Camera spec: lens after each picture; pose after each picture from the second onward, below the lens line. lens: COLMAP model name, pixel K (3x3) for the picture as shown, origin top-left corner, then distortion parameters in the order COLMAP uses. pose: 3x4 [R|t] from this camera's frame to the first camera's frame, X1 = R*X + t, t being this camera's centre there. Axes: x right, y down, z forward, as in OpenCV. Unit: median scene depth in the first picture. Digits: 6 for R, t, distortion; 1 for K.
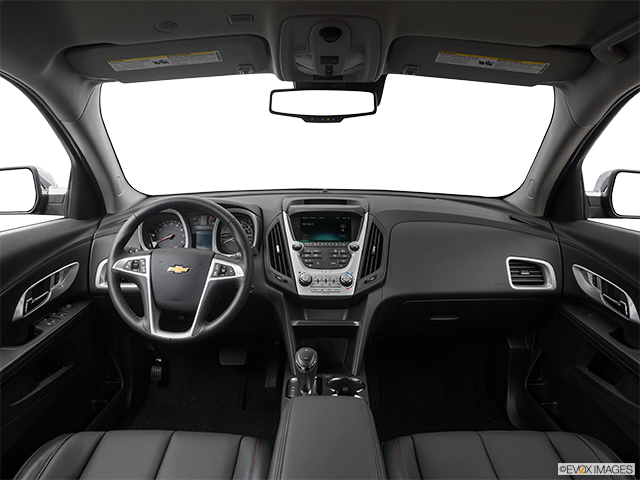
lens RADIAL K [[492.8, 0, 320.9], [0, 492.8, 237.4], [0, 0, 1]] dist [-0.111611, 0.028512]
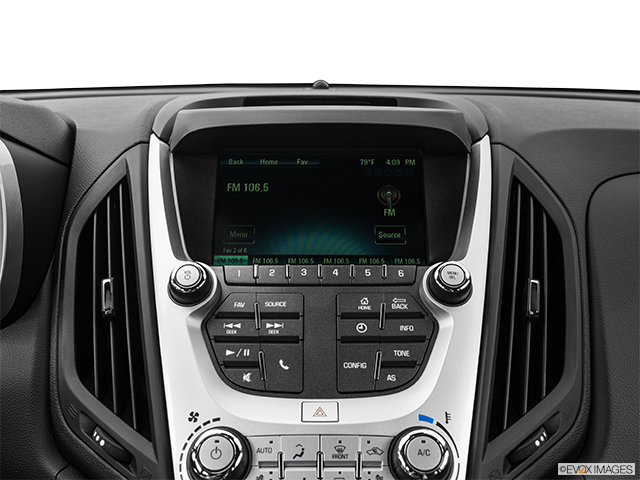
lens RADIAL K [[692.8, 0, 320.2], [0, 692.8, 239.2], [0, 0, 1]] dist [0.003740, 0.000000]
pose [[0.999978, -0.005086, 0.004154, 0.008872], [0.004935, 0.999359, 0.035444, -0.013208], [-0.004332, -0.035422, 0.999363, 0.696897]]
